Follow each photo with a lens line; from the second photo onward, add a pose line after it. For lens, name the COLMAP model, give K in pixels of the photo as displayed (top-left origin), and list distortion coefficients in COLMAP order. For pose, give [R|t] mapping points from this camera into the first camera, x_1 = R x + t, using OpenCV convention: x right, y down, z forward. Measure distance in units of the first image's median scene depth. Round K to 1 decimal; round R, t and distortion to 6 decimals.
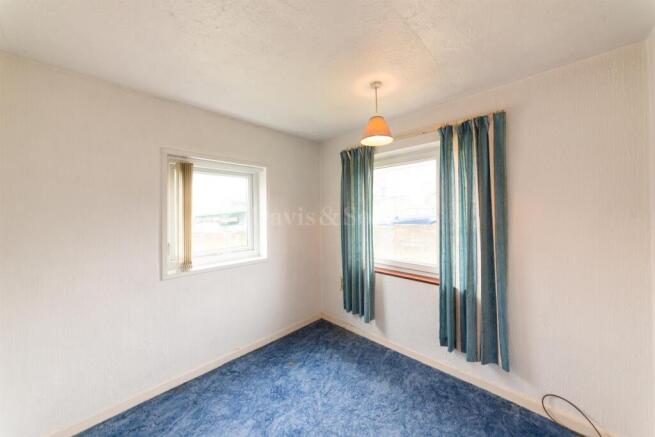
lens RADIAL K [[220.3, 0, 326.4], [0, 220.3, 207.7], [0, 0, 1]] dist [-0.001363, -0.000032]
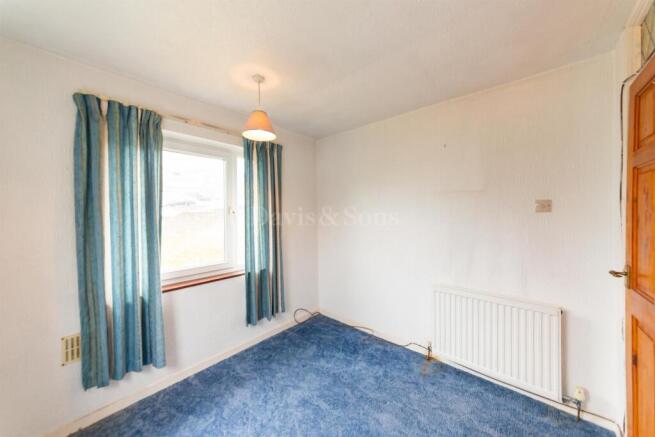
lens RADIAL K [[227.3, 0, 323.7], [0, 227.3, 211.1], [0, 0, 1]] dist [-0.001905, -0.000085]
pose [[-0.002687, 0.009280, 0.999953, -0.666675], [-0.017859, 0.999797, -0.009327, 0.027528], [-0.999837, -0.017884, -0.002521, 0.607314]]
